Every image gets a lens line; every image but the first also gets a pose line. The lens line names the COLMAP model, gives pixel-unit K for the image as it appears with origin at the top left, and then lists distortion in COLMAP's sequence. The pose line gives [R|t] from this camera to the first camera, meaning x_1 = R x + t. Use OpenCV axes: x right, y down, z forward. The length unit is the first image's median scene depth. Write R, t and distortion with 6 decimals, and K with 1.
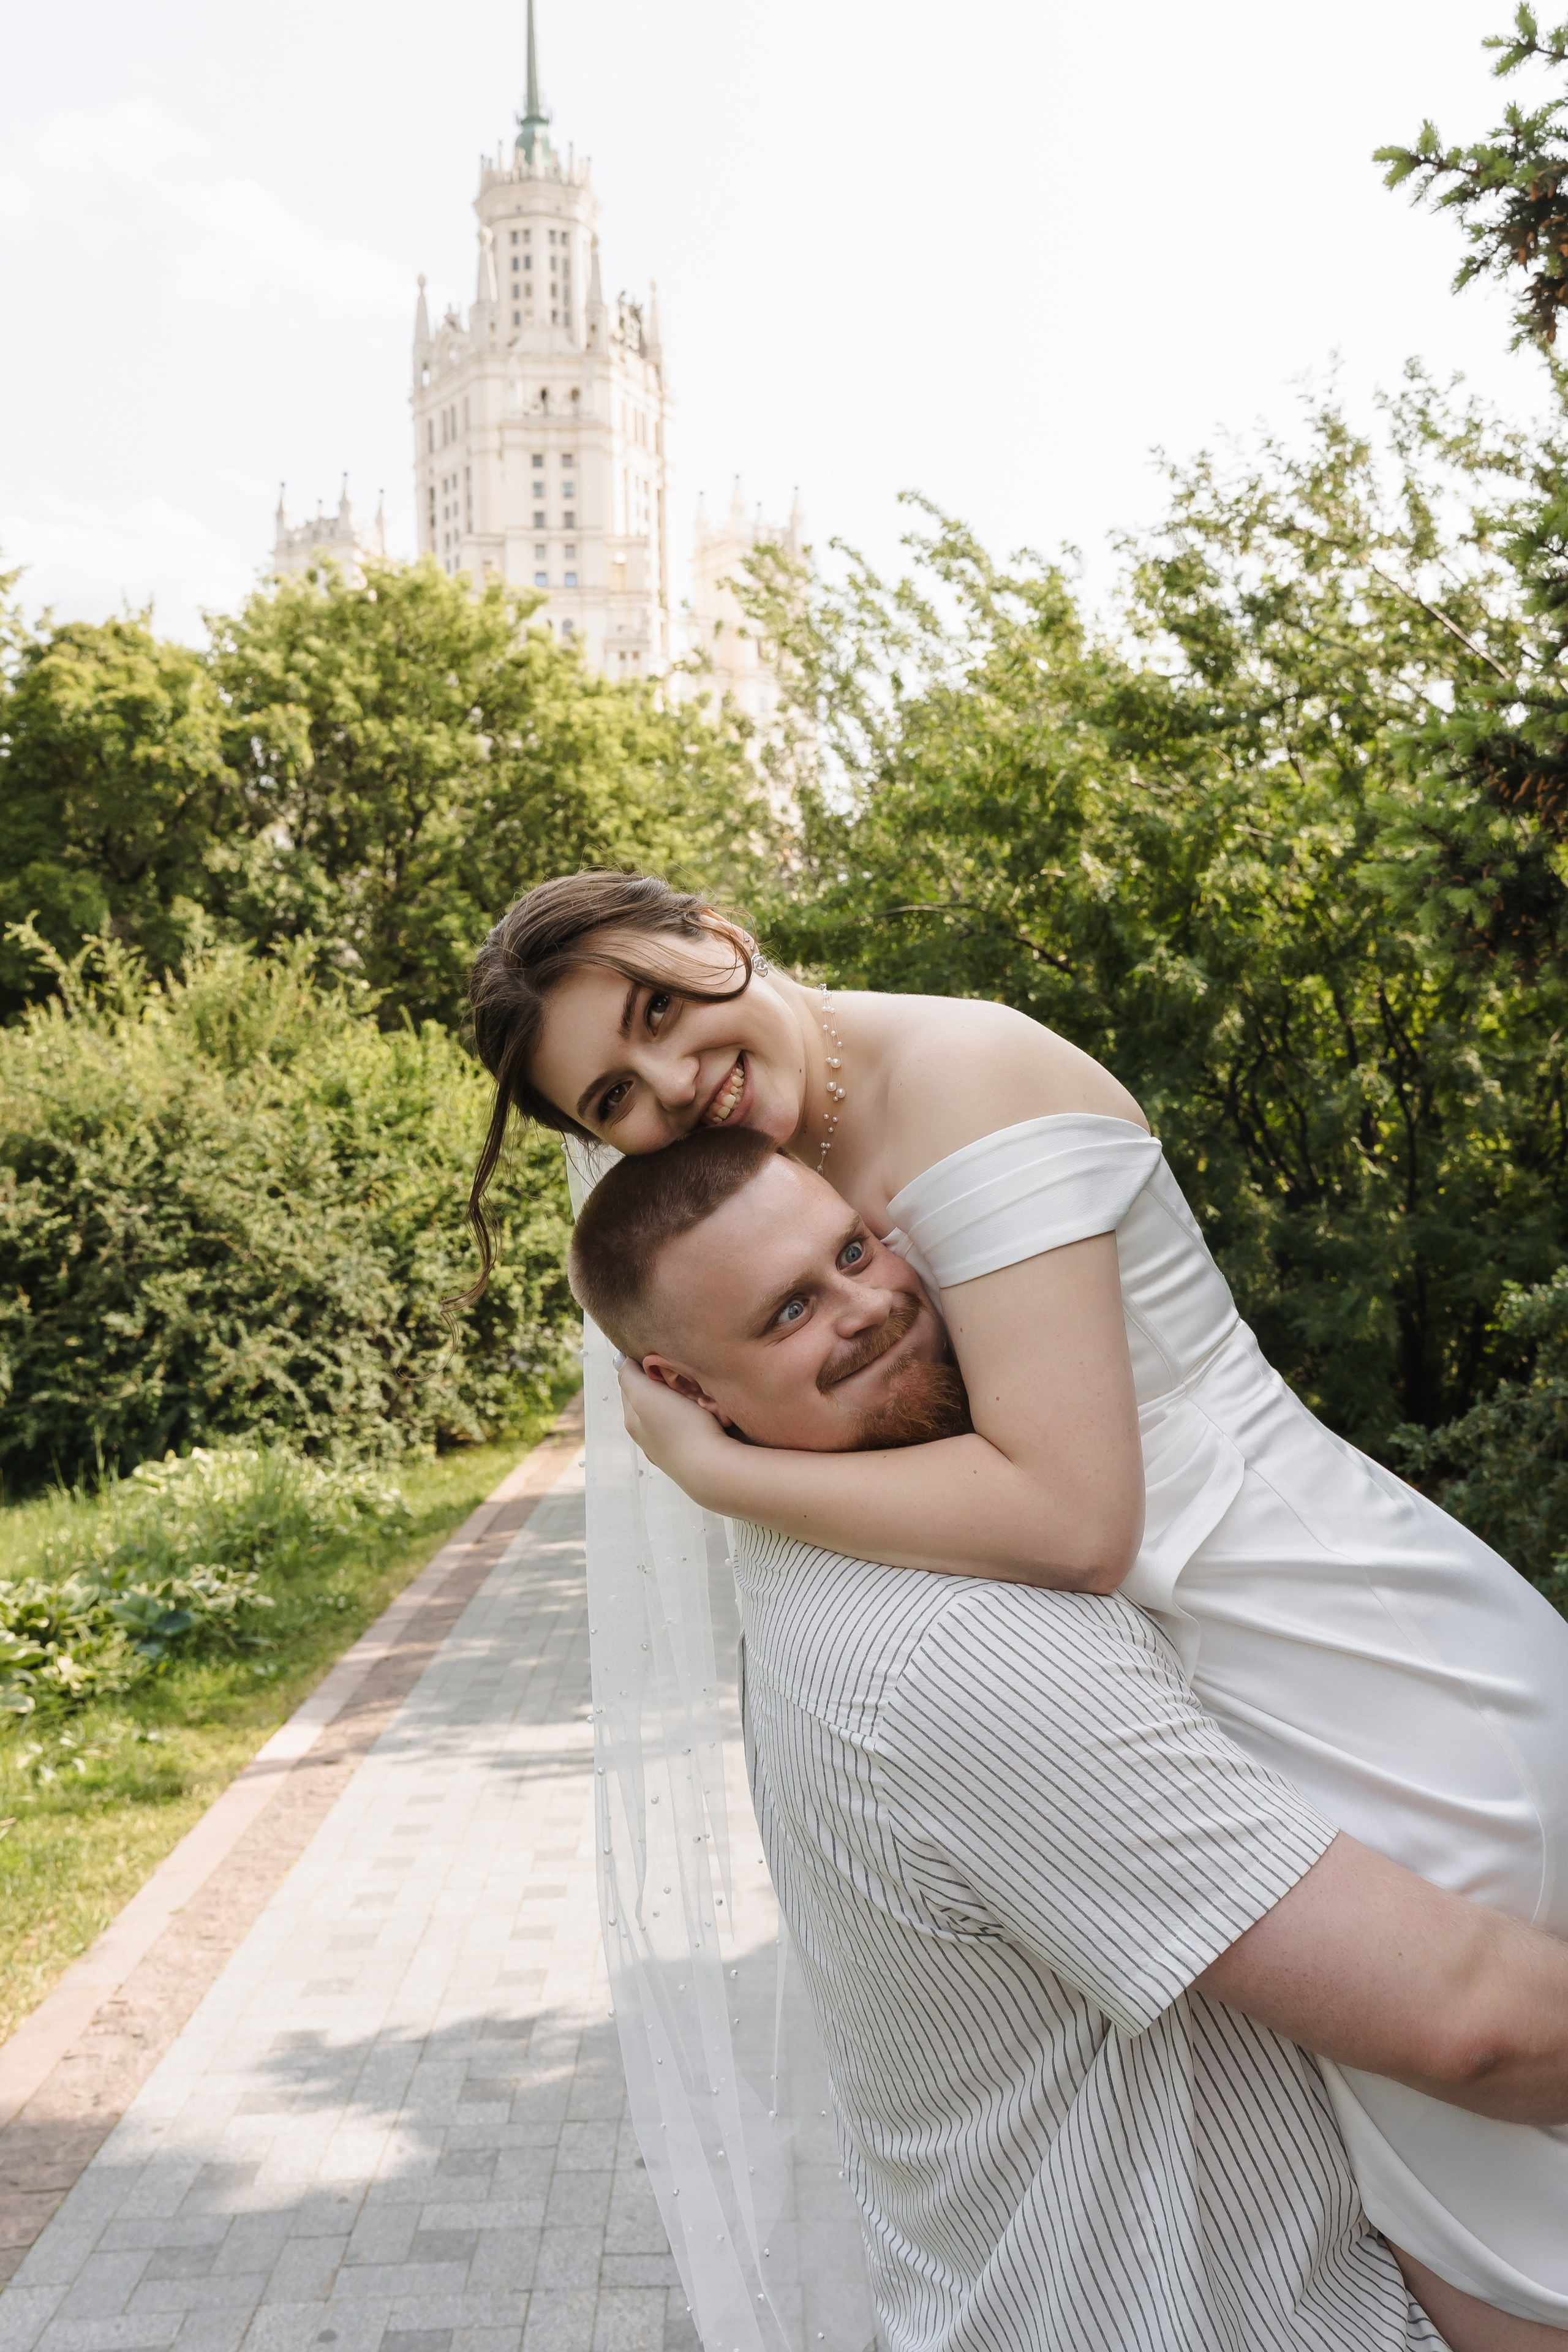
lens RADIAL K [[2138.1, 0, 744.4], [0, 2138.1, 1116.9], [0, 0, 1]] dist [0.063752, 0.012267]
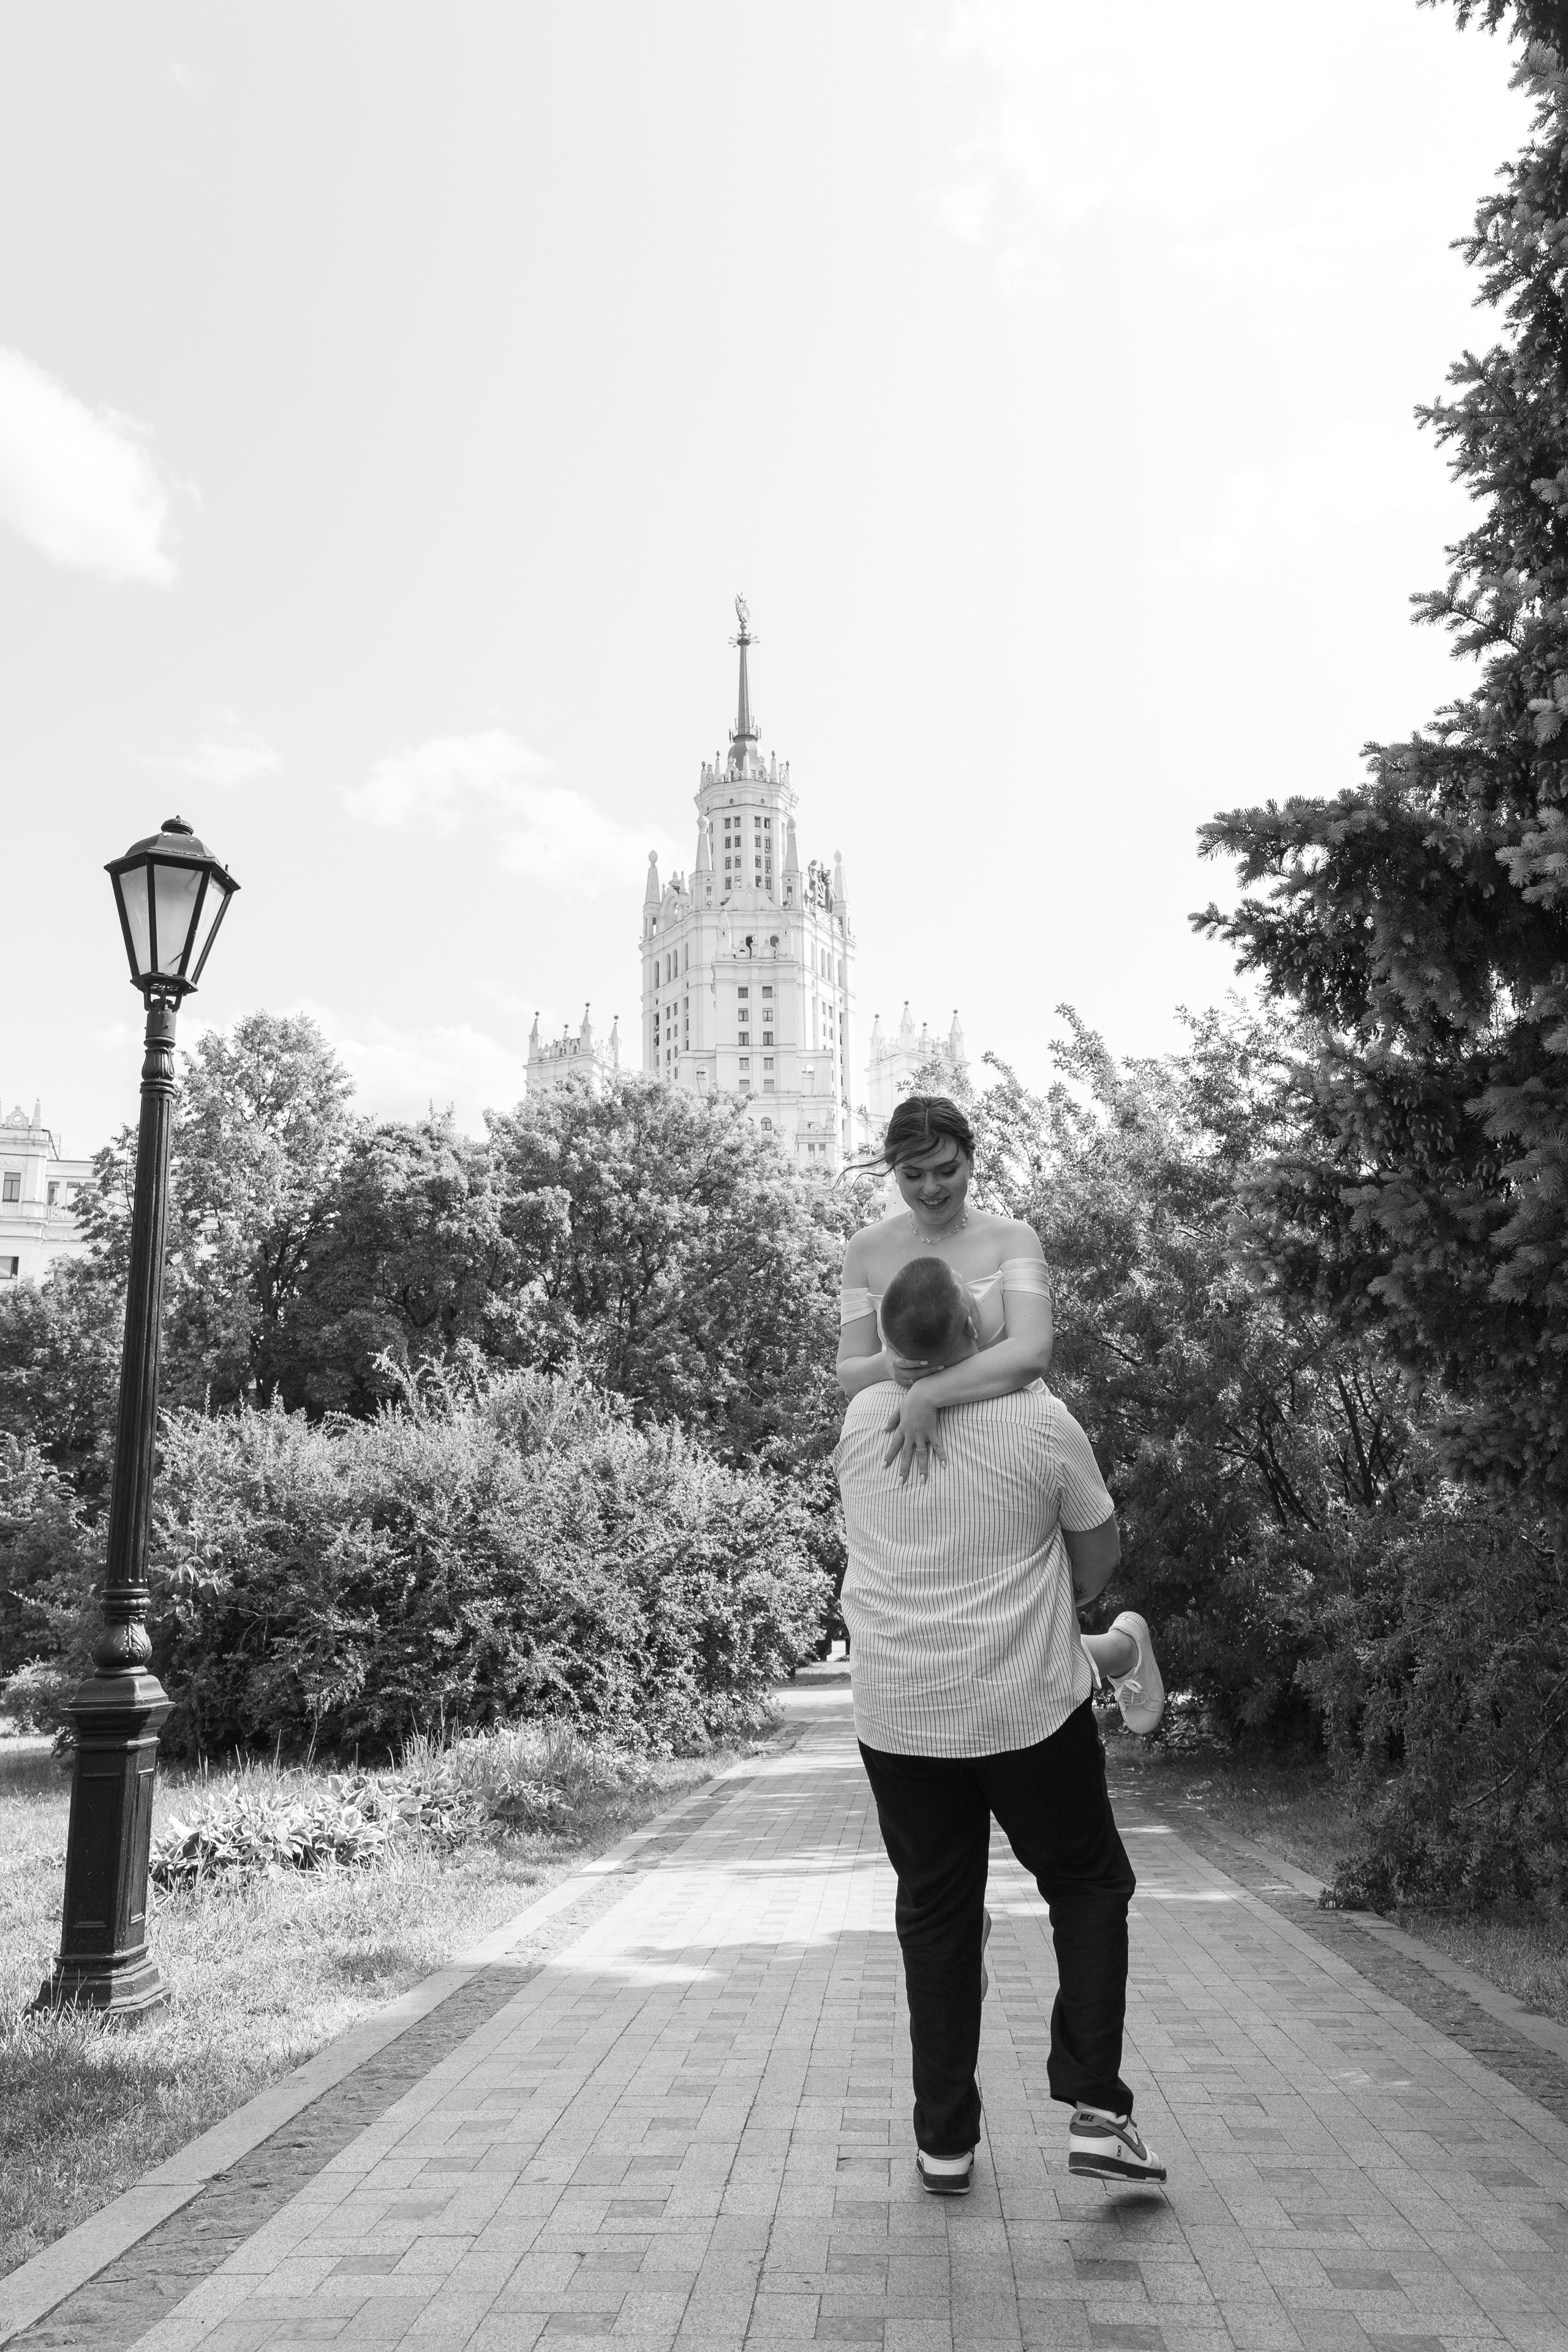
lens RADIAL K [[1917.7, 0, 791.8], [0, 1917.7, 1202.0], [0, 0, 1]] dist [0.041638, 0.028265]
pose [[0.997895, -0.006652, -0.064509, 0.004555], [-0.005149, 0.983457, -0.181066, 0.041377], [0.064646, 0.181017, 0.981353, -0.192743]]
